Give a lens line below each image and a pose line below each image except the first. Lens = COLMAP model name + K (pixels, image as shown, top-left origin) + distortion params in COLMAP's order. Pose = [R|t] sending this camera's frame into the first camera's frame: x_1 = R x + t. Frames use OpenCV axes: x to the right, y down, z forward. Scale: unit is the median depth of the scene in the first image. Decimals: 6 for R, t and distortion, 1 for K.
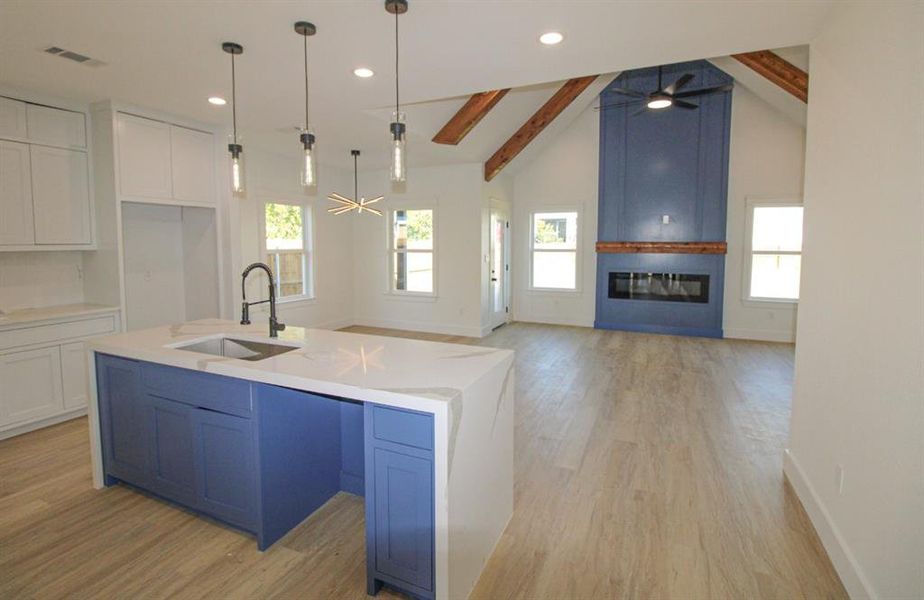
lens RADIAL K [[456.1, 0, 448.4], [0, 456.1, 271.1], [0, 0, 1]] dist [-0.019180, -0.000005]
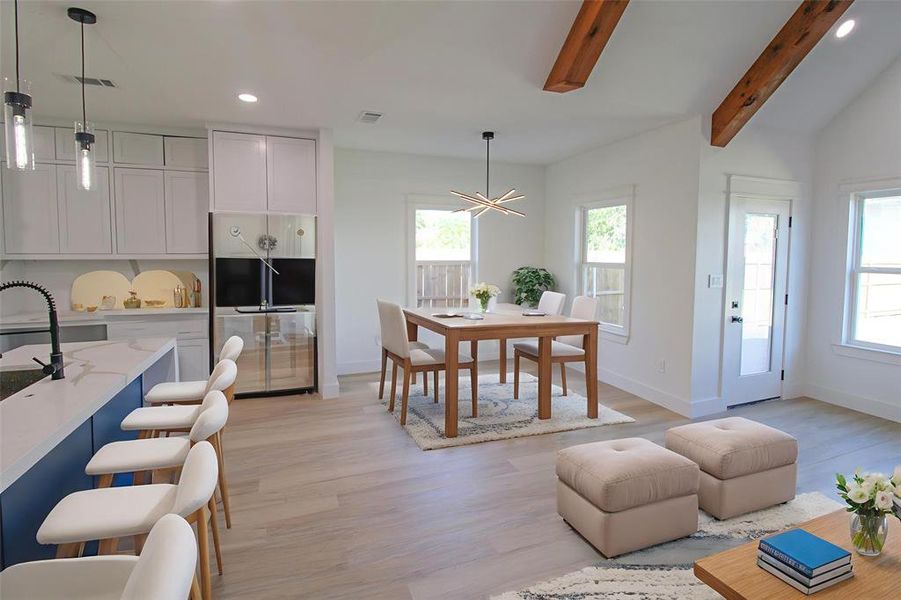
lens RADIAL K [[443.7, 0, 433.2], [0, 443.7, 276.4], [0, 0, 1]] dist [0.001815, -0.001120]
pose [[0.719338, 0.039709, -0.693524, 0.223608], [-0.045649, 0.998909, 0.009846, -0.024413], [0.693158, 0.024576, 0.720366, 0.361281]]
